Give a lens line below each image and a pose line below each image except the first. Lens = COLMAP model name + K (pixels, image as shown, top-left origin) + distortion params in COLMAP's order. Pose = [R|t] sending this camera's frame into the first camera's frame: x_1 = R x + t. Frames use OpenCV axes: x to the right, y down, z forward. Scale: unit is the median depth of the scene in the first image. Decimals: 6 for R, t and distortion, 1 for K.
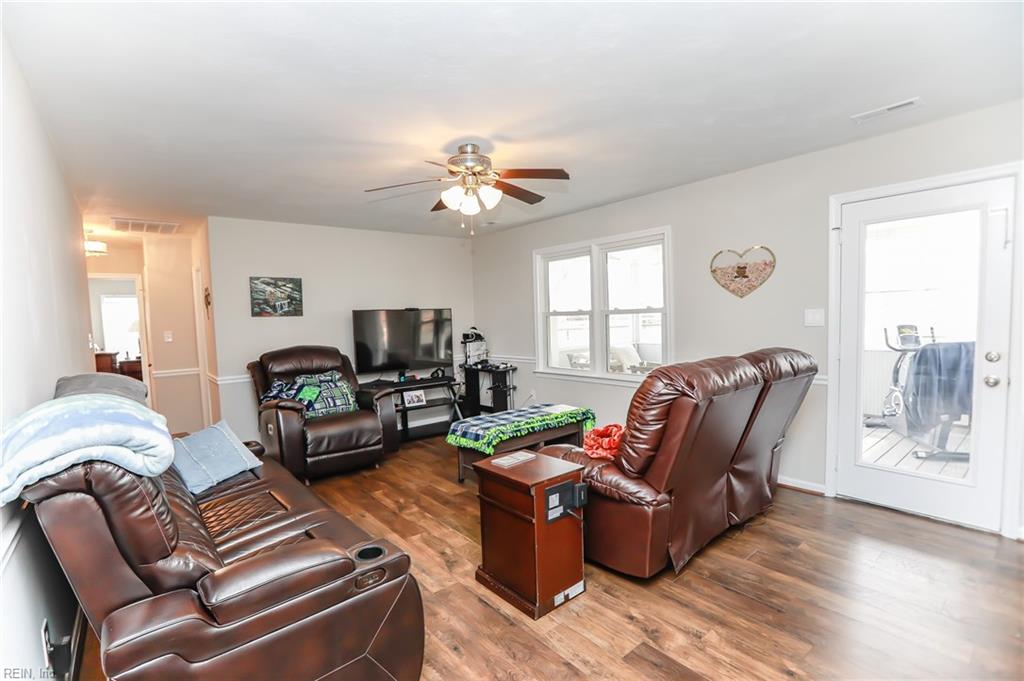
lens RADIAL K [[468.4, 0, 492.6], [0, 468.4, 346.6], [0, 0, 1]] dist [-0.058381, 0.021642]
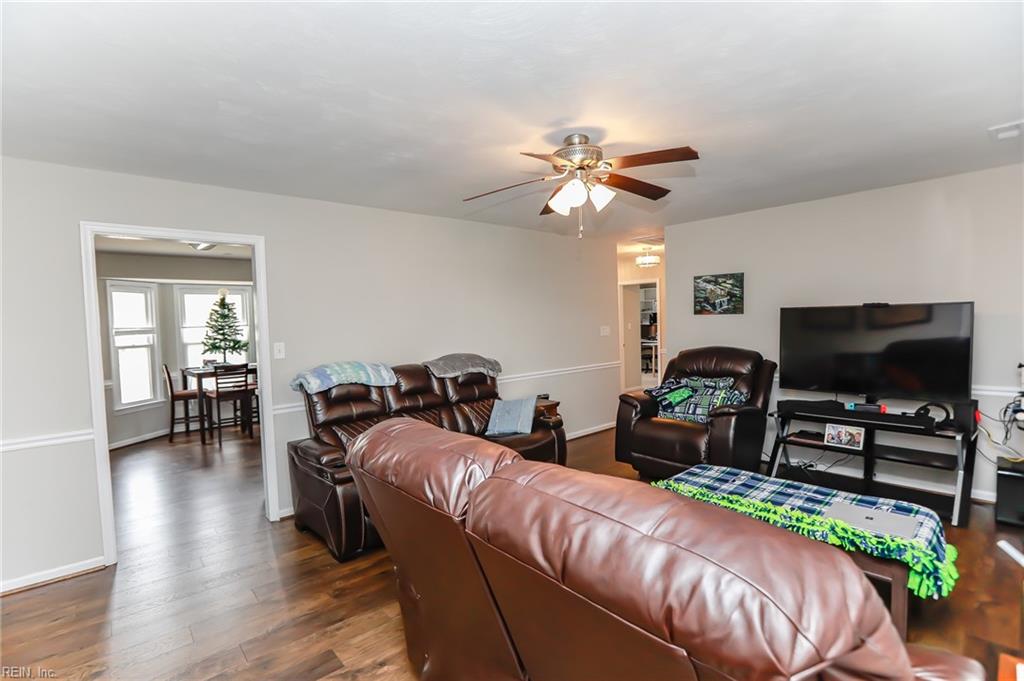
lens RADIAL K [[468.4, 0, 492.6], [0, 468.4, 346.6], [0, 0, 1]] dist [-0.058381, 0.021642]
pose [[0.047684, 0.086945, -0.995071, 0.497679], [-0.035880, 0.995711, 0.085281, -0.064050], [0.998218, 0.031636, 0.050599, 0.481156]]
